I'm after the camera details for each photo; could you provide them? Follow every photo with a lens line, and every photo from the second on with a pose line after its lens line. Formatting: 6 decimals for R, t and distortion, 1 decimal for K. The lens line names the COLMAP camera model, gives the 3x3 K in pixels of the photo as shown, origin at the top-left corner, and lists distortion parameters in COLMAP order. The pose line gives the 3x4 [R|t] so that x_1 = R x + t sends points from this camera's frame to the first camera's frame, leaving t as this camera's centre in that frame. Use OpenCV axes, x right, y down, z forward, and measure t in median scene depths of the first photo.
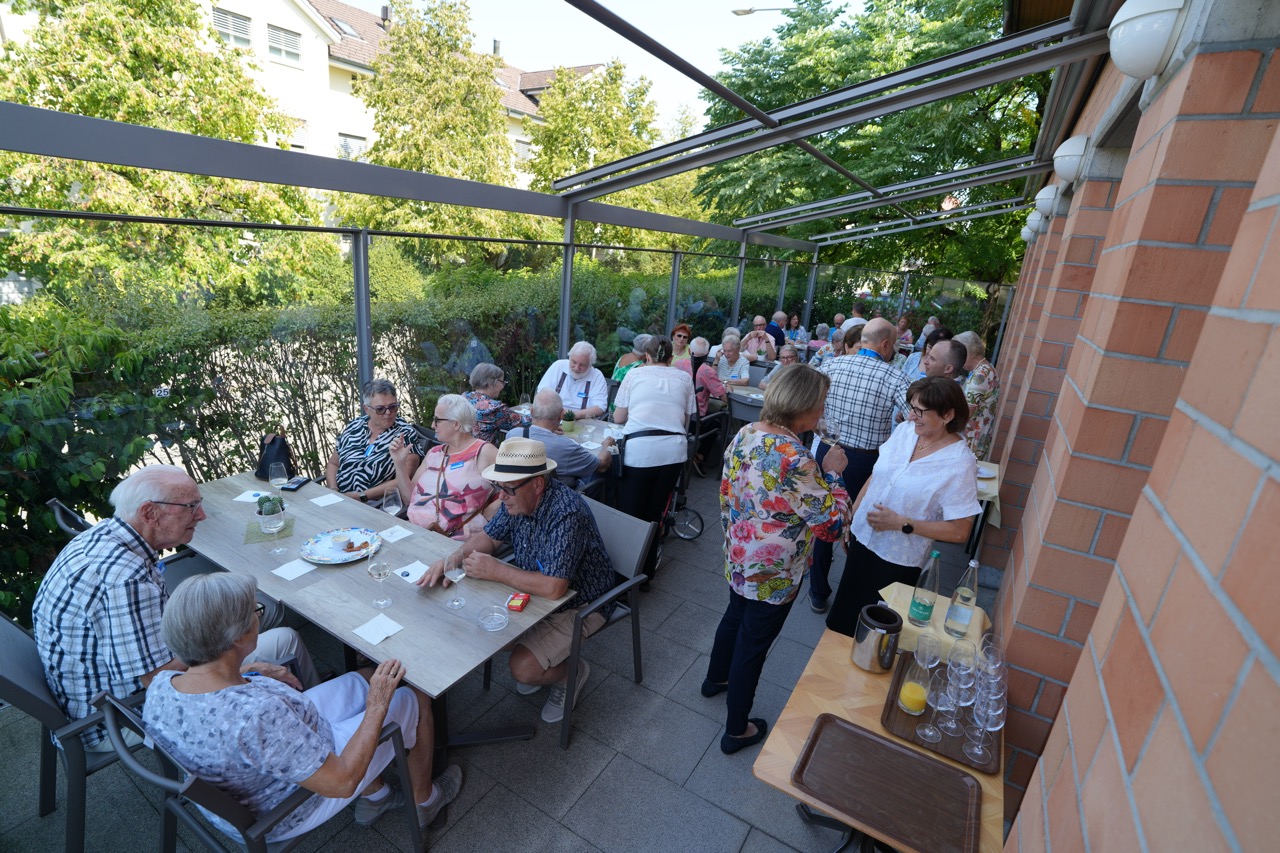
lens RADIAL K [[594.3, 0, 640.0], [0, 594.3, 426.5], [0, 0, 1]] dist [-0.064100, 0.022961]
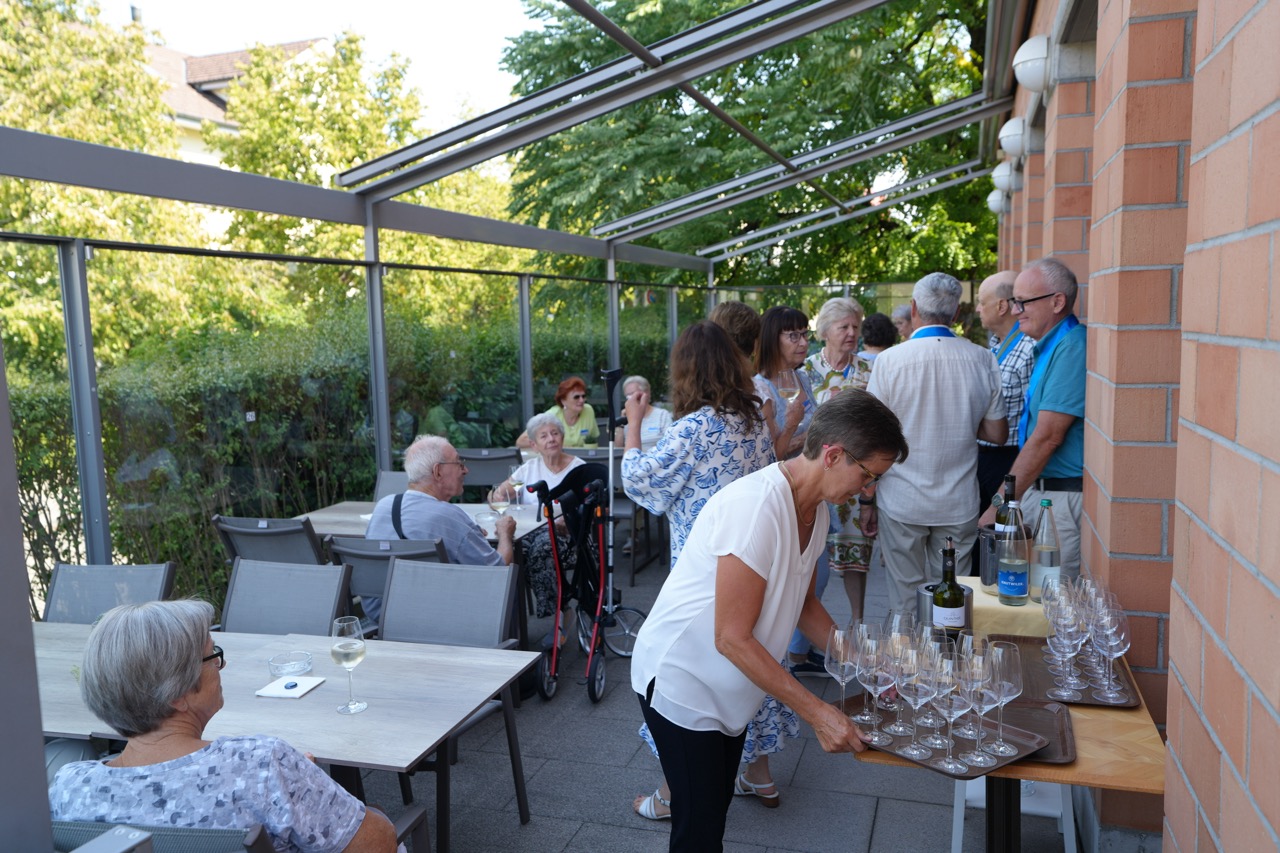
lens RADIAL K [[985.6, 0, 640.0], [0, 985.6, 426.5], [0, 0, 1]] dist [-0.009559, 0.046954]
pose [[0.968767, -0.133114, 0.209215, -0.035469], [0.168076, 0.972815, -0.159314, 0.039162], [-0.182320, 0.189502, 0.964805, -0.034894]]
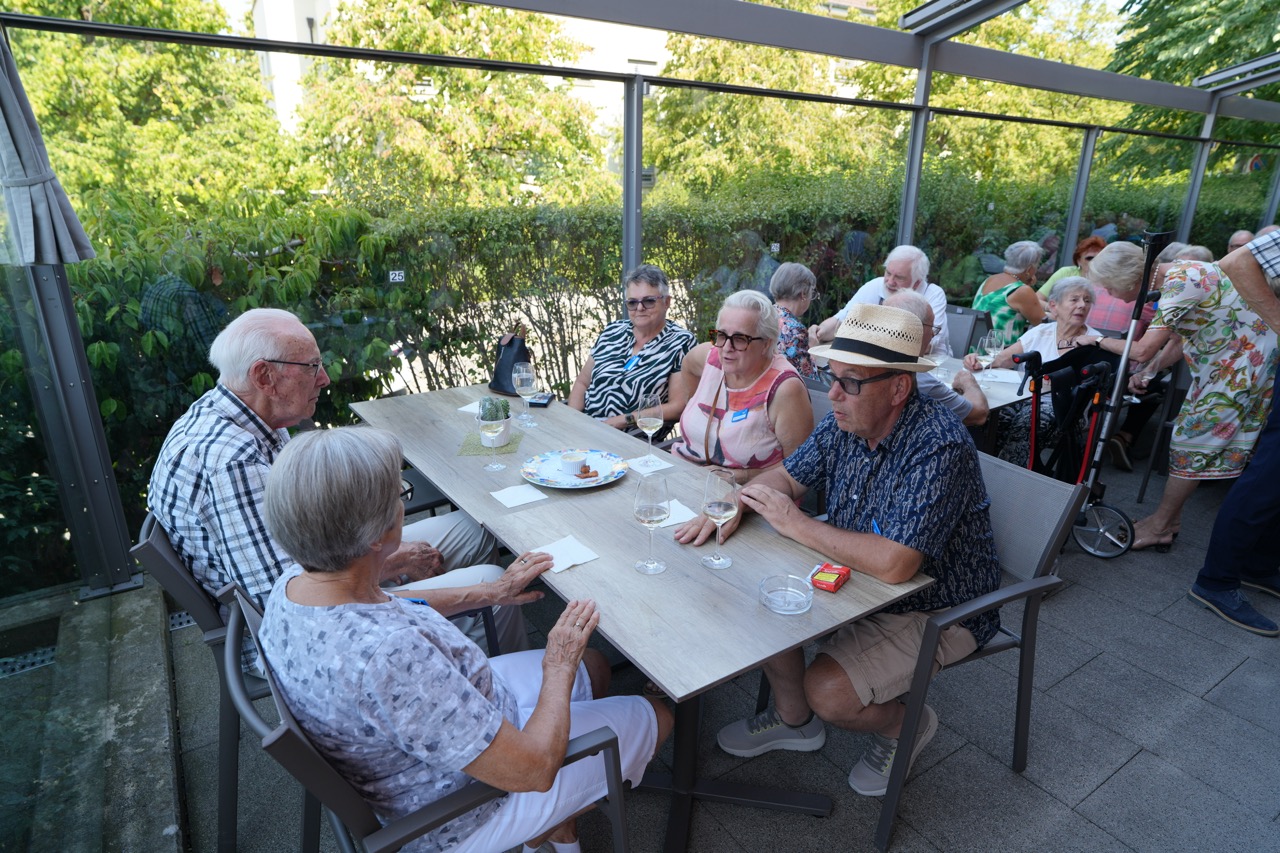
lens RADIAL K [[741.4, 0, 636.4], [0, 741.4, 428.0], [0, 0, 1]] dist [-0.050398, 0.029932]
pose [[0.901930, 0.069943, -0.426181, -0.013005], [-0.065745, 0.997534, 0.024574, 0.024068], [0.426849, 0.005855, 0.904304, 0.043017]]
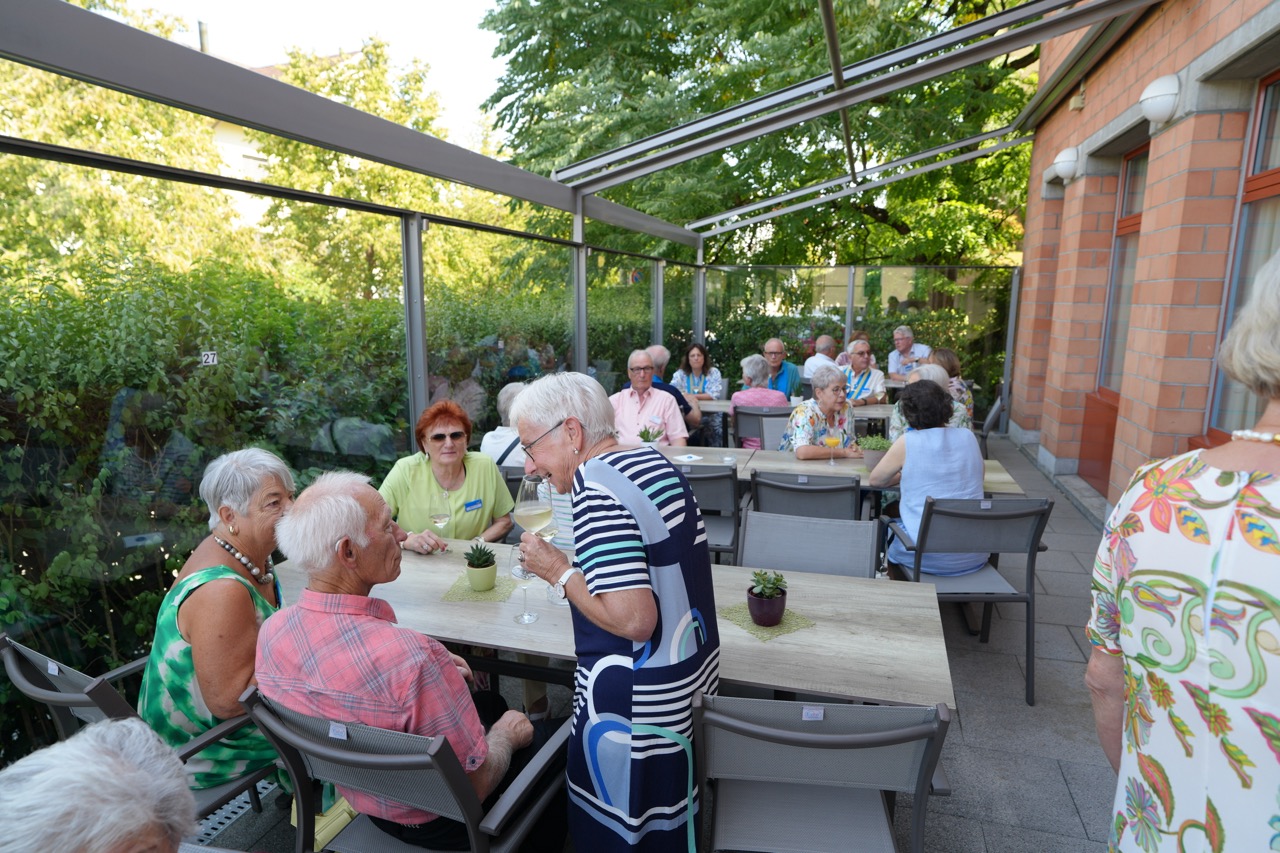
lens RADIAL K [[741.4, 0, 636.4], [0, 741.4, 428.0], [0, 0, 1]] dist [-0.050398, 0.029932]
pose [[0.969067, -0.123023, 0.213948, 0.046608], [0.146233, 0.984560, -0.096221, -0.046546], [-0.198807, 0.124531, 0.972095, 0.279059]]
